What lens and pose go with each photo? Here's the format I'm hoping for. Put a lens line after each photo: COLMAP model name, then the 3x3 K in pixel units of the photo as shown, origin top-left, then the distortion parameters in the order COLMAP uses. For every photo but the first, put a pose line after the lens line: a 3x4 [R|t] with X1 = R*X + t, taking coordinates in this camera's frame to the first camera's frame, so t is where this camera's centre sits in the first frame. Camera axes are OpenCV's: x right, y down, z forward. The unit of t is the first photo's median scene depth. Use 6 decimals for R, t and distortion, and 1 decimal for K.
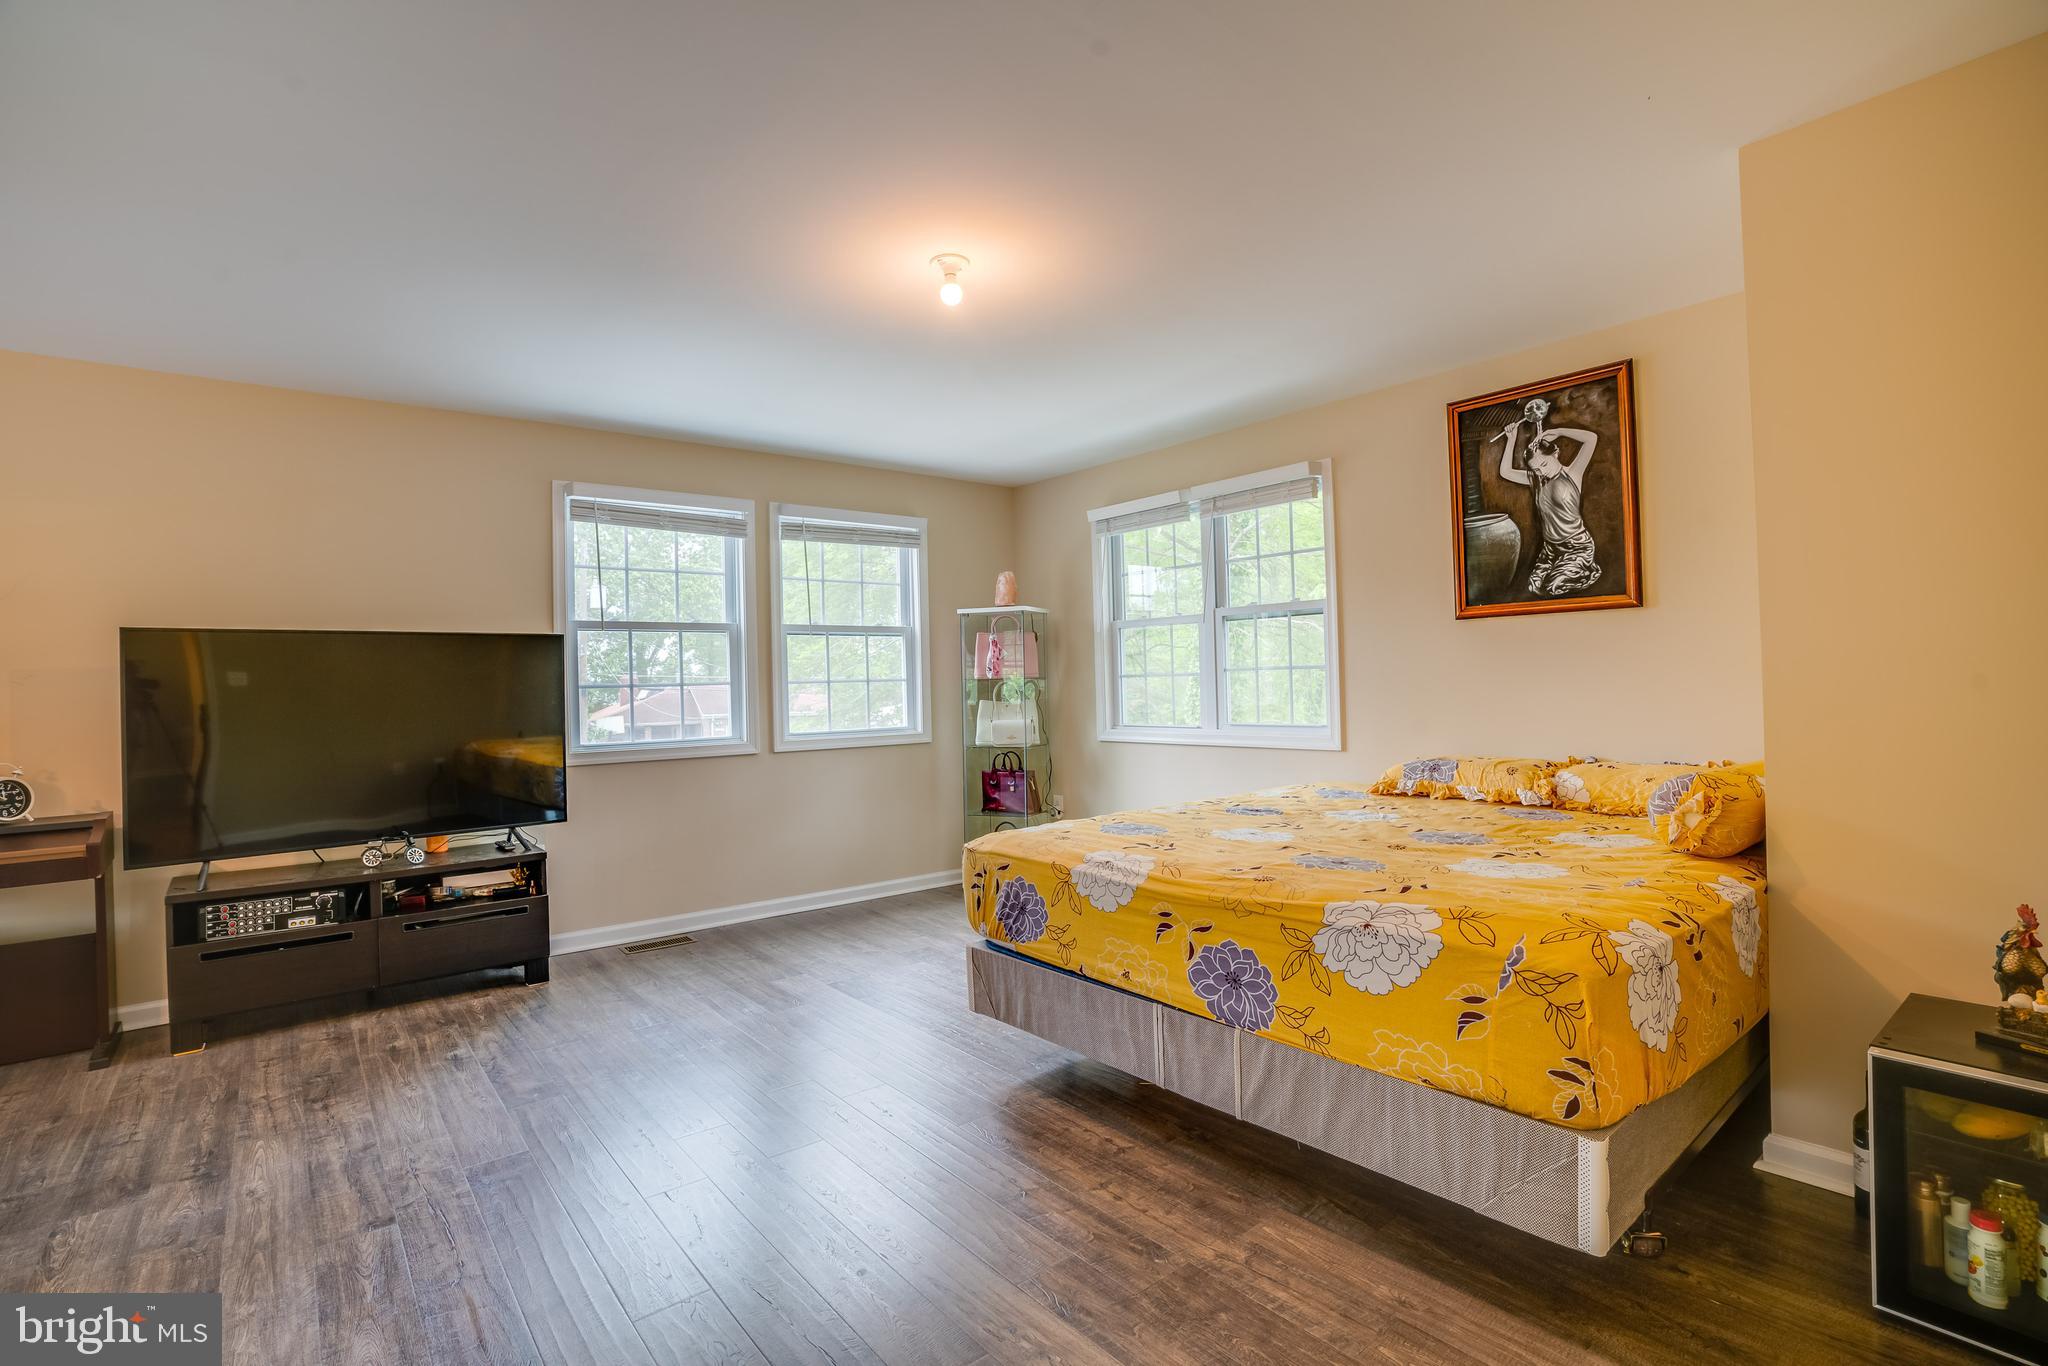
lens RADIAL K [[950.9, 0, 1032.9], [0, 950.9, 672.3], [0, 0, 1]] dist [-0.052807, 0.016040]
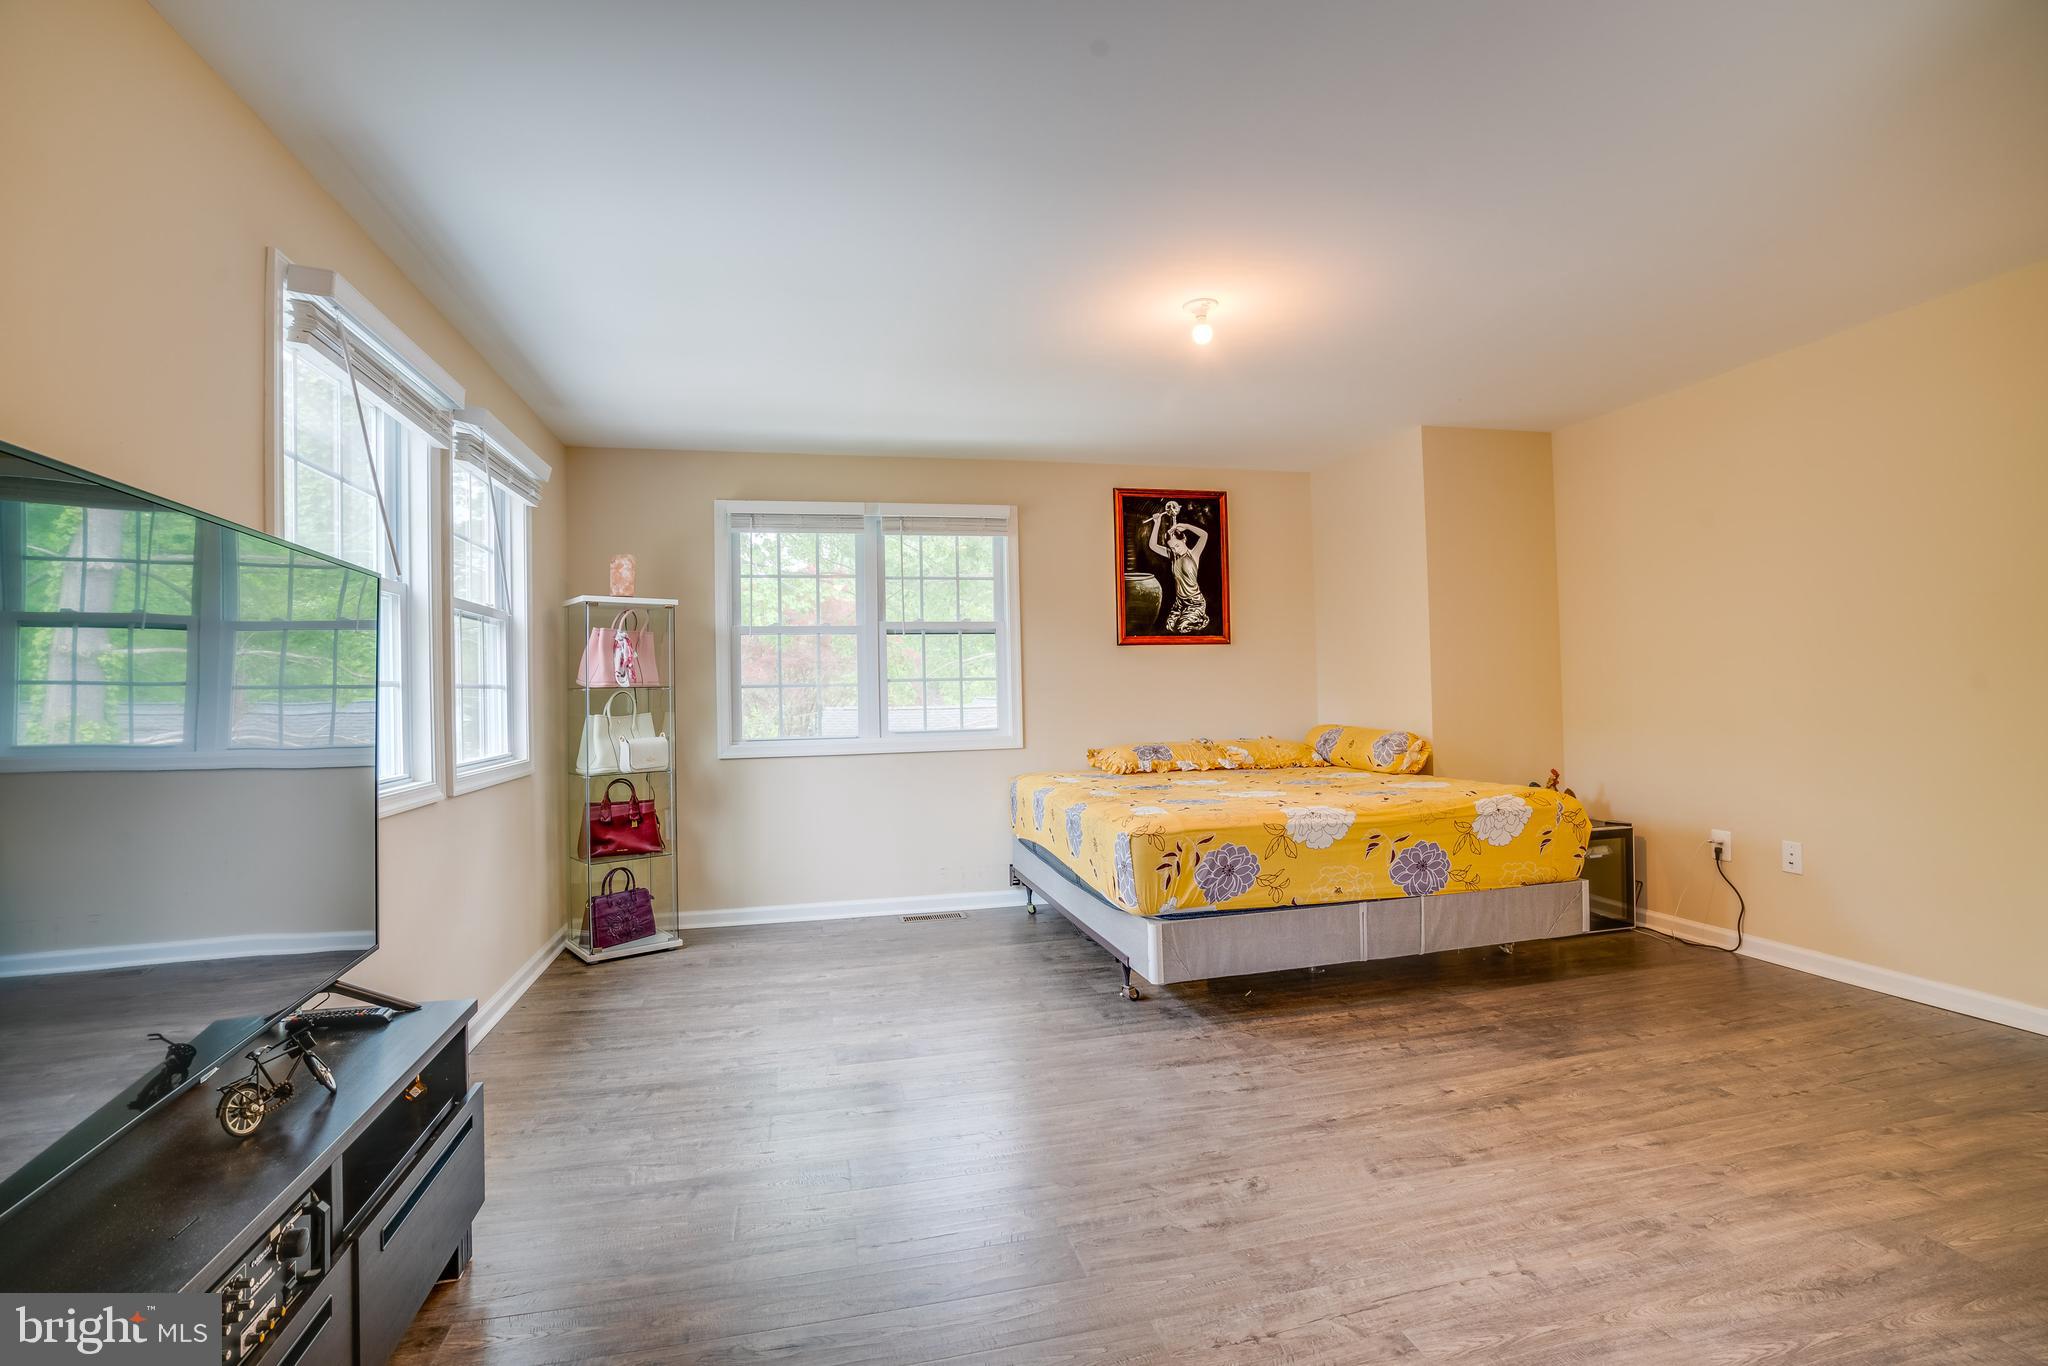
lens RADIAL K [[950.9, 0, 1030.2], [0, 950.9, 680.0], [0, 0, 1]] dist [-0.052807, 0.016040]
pose [[0.437981, 0.024186, 0.898659, -0.965993], [0.000425, 0.999632, -0.027111, 0.036343], [-0.898984, 0.012256, 0.437810, 0.574921]]
